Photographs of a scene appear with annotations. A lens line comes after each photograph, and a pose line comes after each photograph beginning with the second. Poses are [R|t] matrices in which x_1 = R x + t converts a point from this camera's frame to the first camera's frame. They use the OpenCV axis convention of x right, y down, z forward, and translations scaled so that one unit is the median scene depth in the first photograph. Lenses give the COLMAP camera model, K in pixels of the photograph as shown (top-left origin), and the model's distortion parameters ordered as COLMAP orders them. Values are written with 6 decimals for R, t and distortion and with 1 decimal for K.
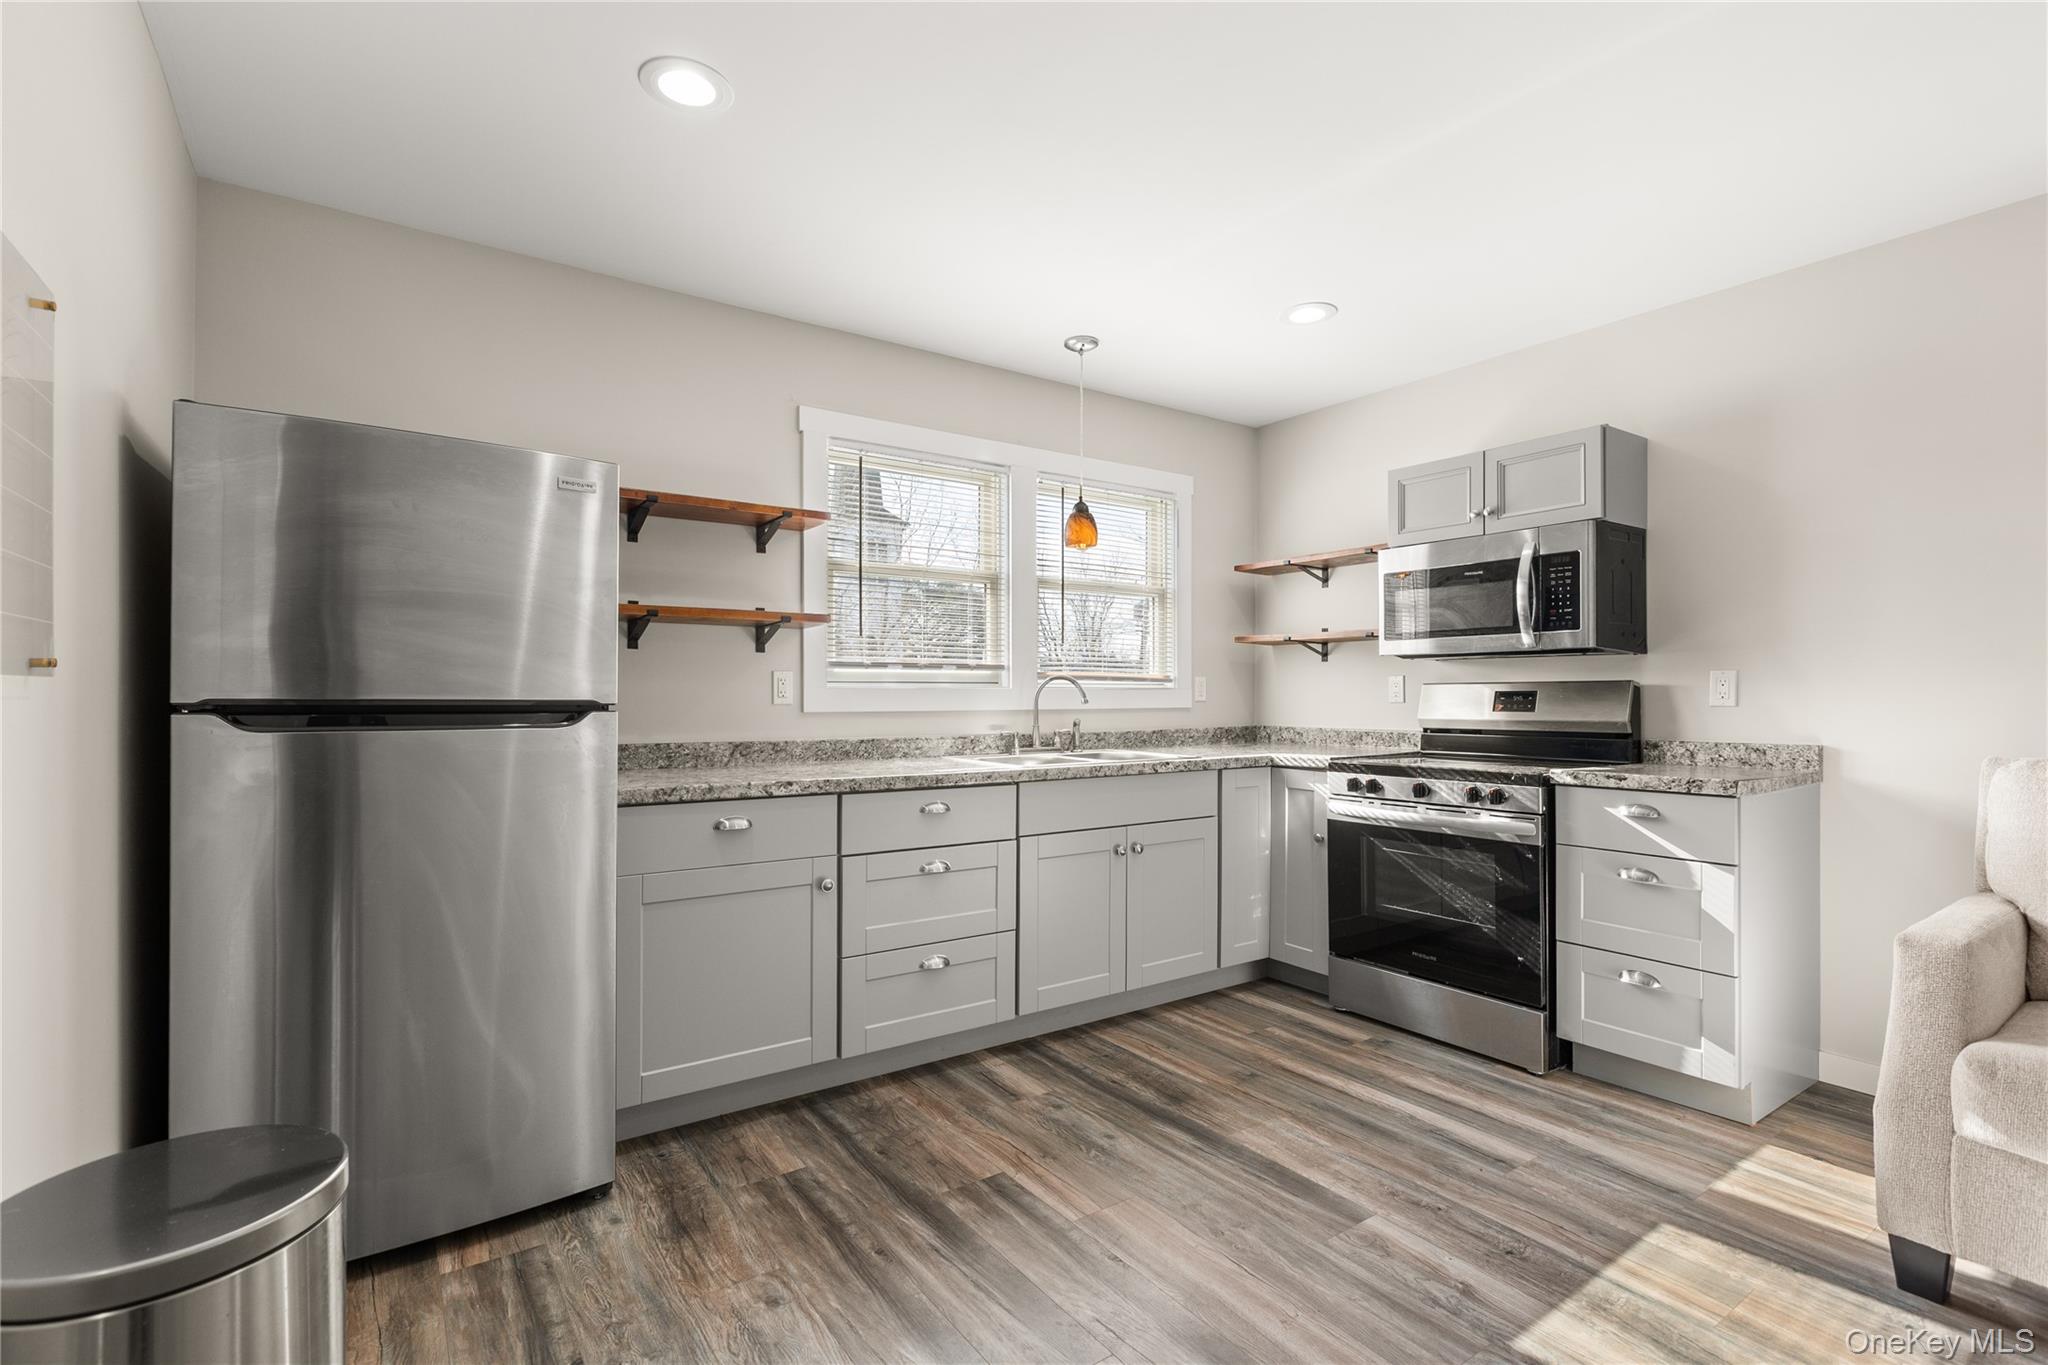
lens RADIAL K [[937.9, 0, 1017.3], [0, 937.9, 687.5], [0, 0, 1]] dist [0.001184, -0.000590]
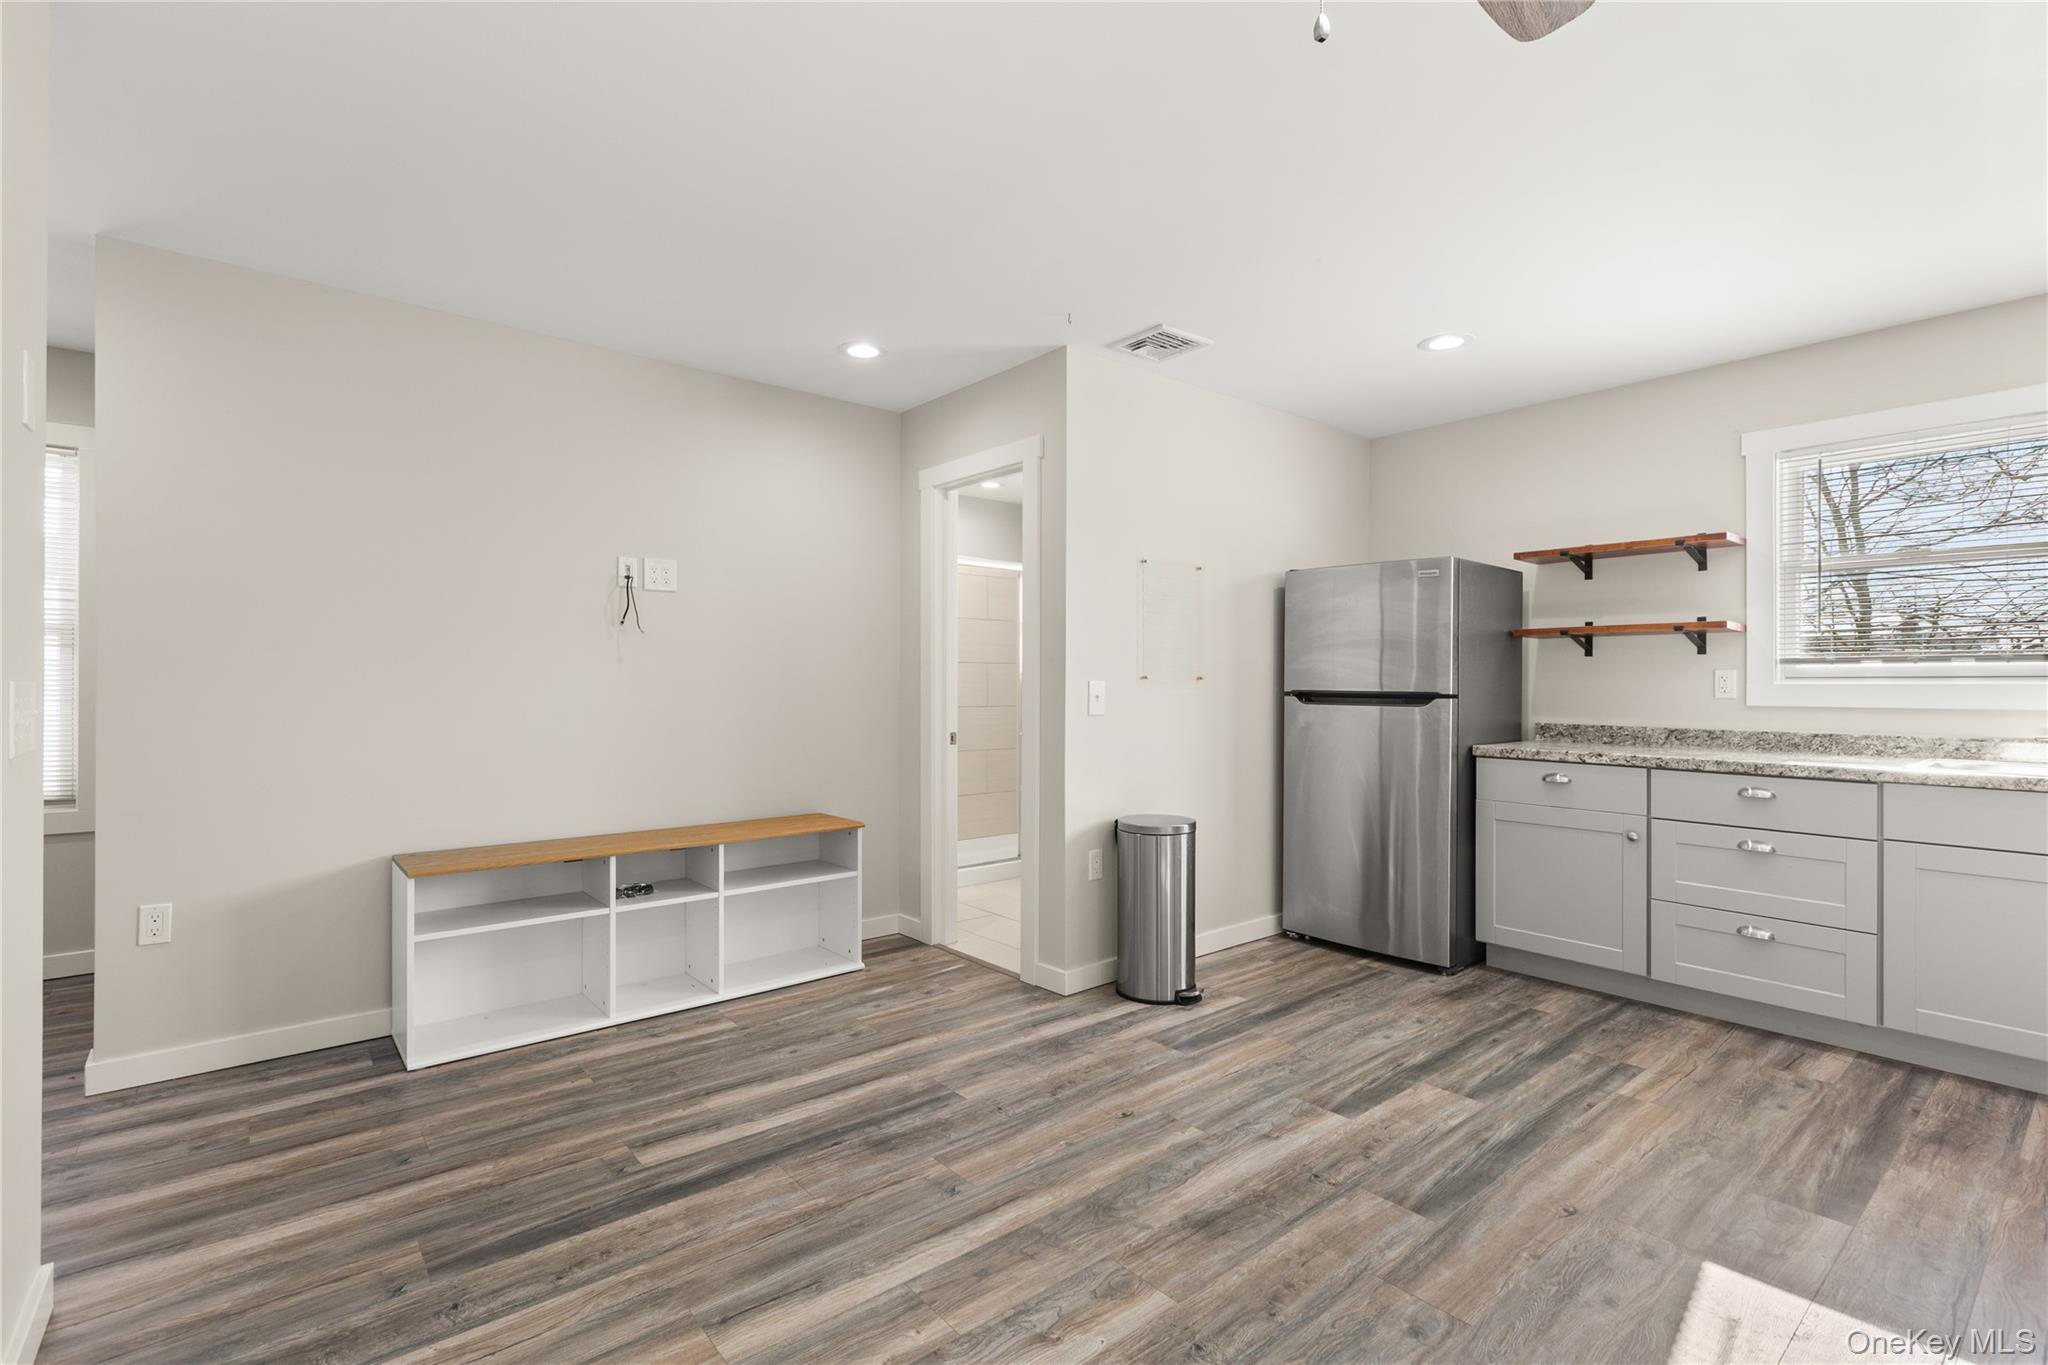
lens RADIAL K [[937.9, 0, 1017.3], [0, 937.9, 687.5], [0, 0, 1]] dist [0.001184, -0.000590]
pose [[0.082643, 0.002014, -0.996577, 1.026156], [0.004306, 0.999988, 0.002378, -0.002079], [0.996570, -0.004488, 0.082633, 0.049111]]
